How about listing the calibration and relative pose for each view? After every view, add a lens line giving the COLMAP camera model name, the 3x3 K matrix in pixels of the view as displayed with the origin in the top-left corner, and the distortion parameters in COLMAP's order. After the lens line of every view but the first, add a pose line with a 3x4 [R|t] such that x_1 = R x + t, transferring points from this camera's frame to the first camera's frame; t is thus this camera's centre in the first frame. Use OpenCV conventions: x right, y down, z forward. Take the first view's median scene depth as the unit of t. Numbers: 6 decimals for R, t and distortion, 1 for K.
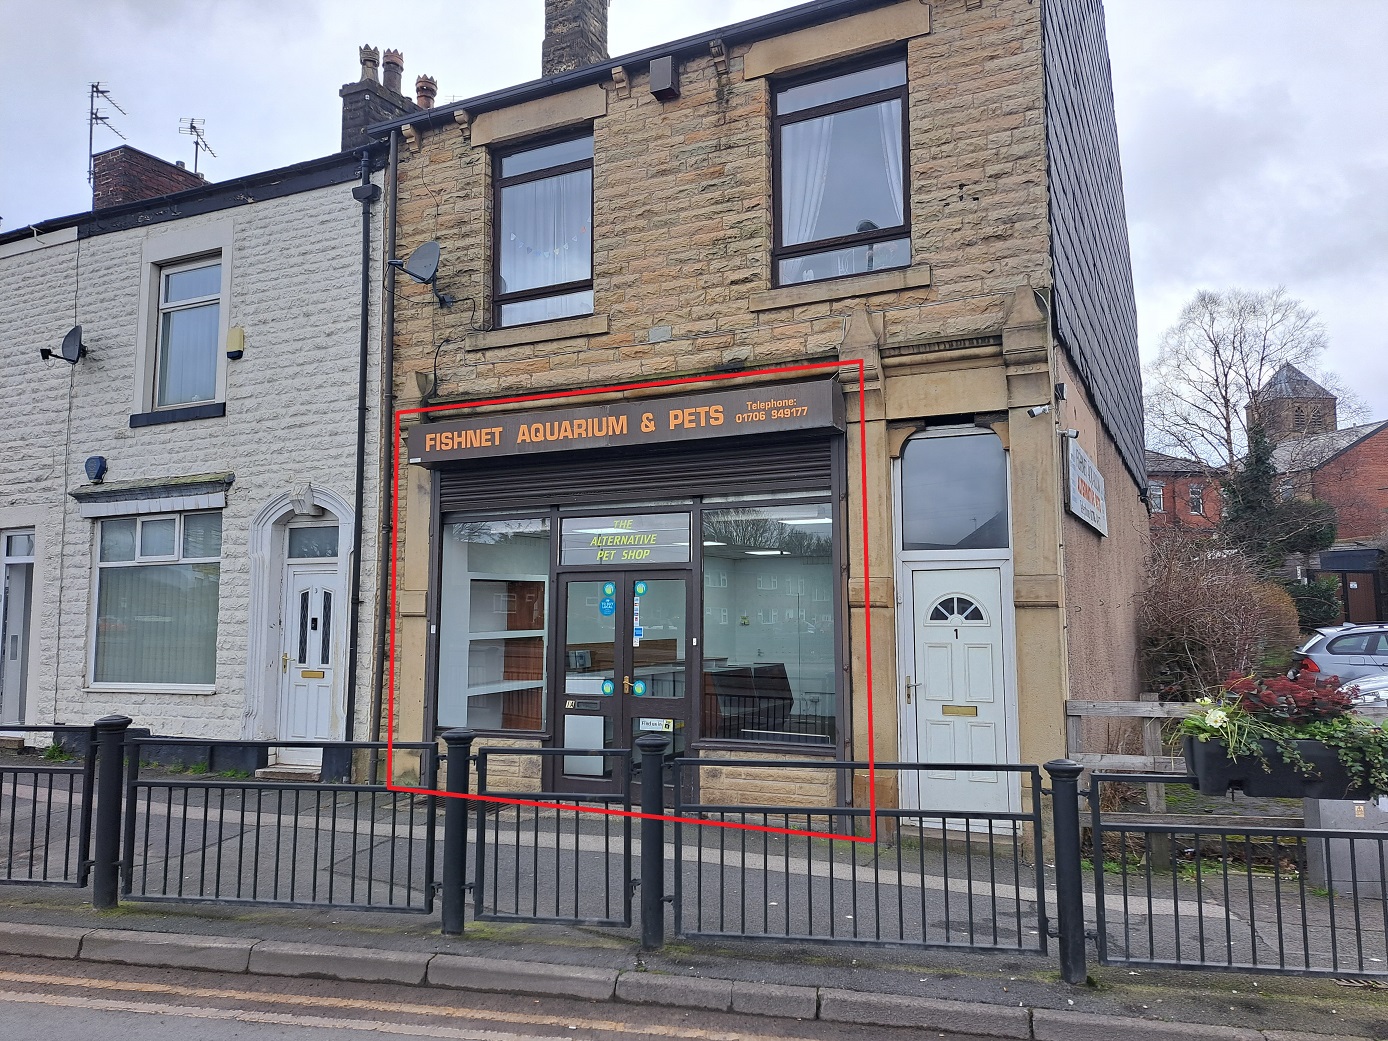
lens RADIAL K [[998.9, 0, 713.3], [0, 998.9, 518.4], [0, 0, 1]] dist [0.077416, -0.066610]
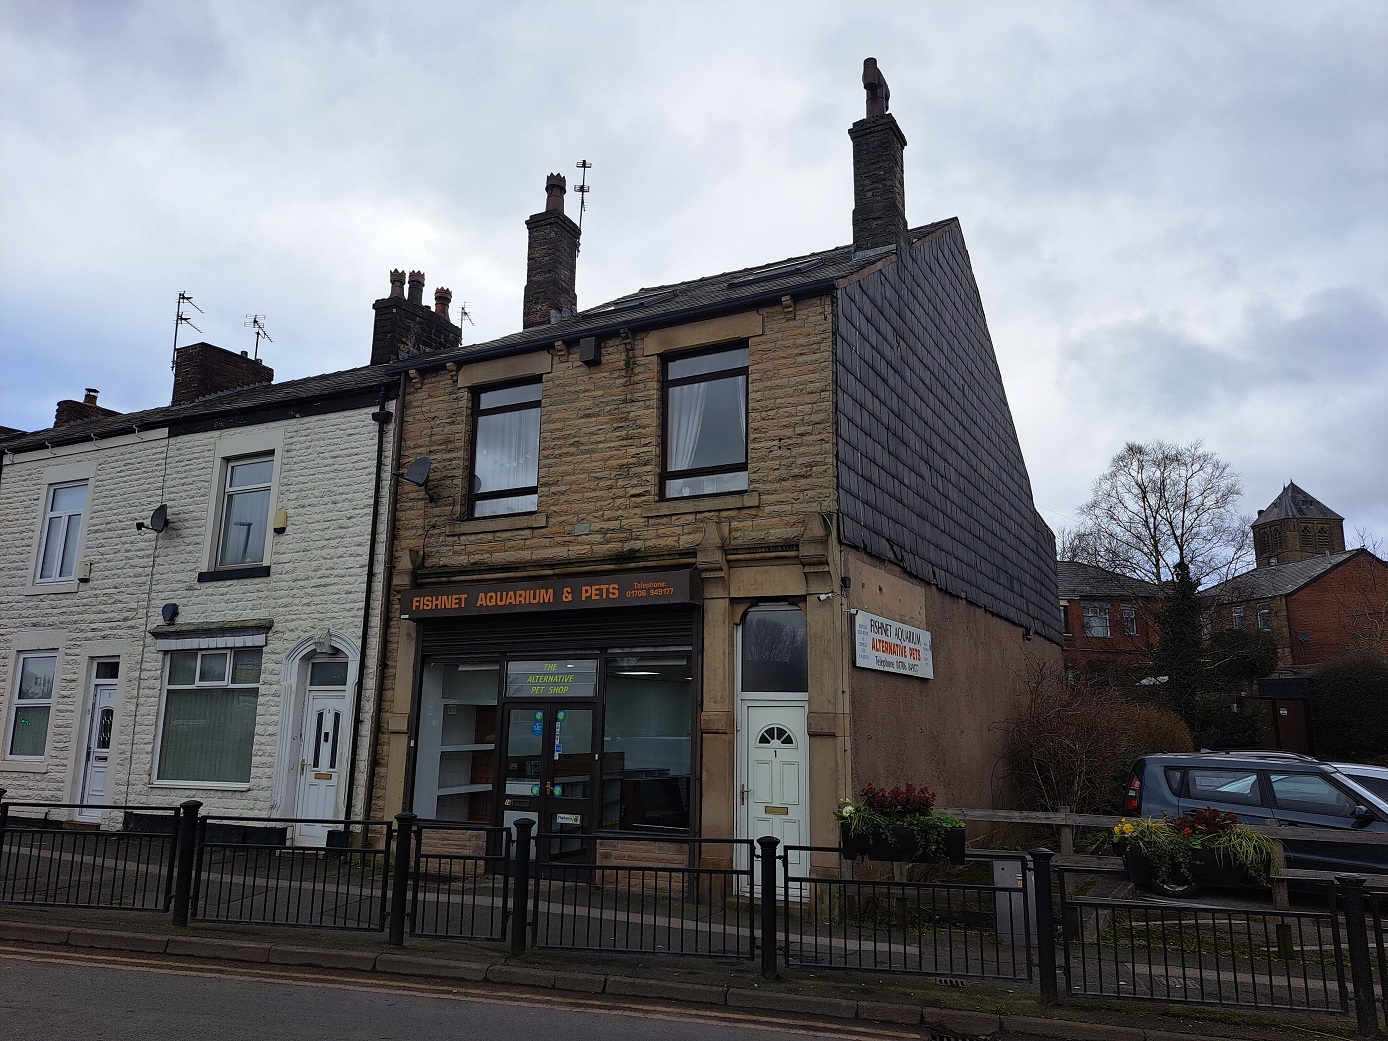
lens RADIAL K [[988.8, 0, 694.0], [0, 988.8, 520.5], [0, 0, 1]] dist [0.107452, -0.151445]
pose [[0.999121, 0.008885, -0.040979, 0.155196], [-0.013146, 0.994396, -0.104900, -0.052284], [0.039817, 0.105346, 0.993638, -0.354863]]
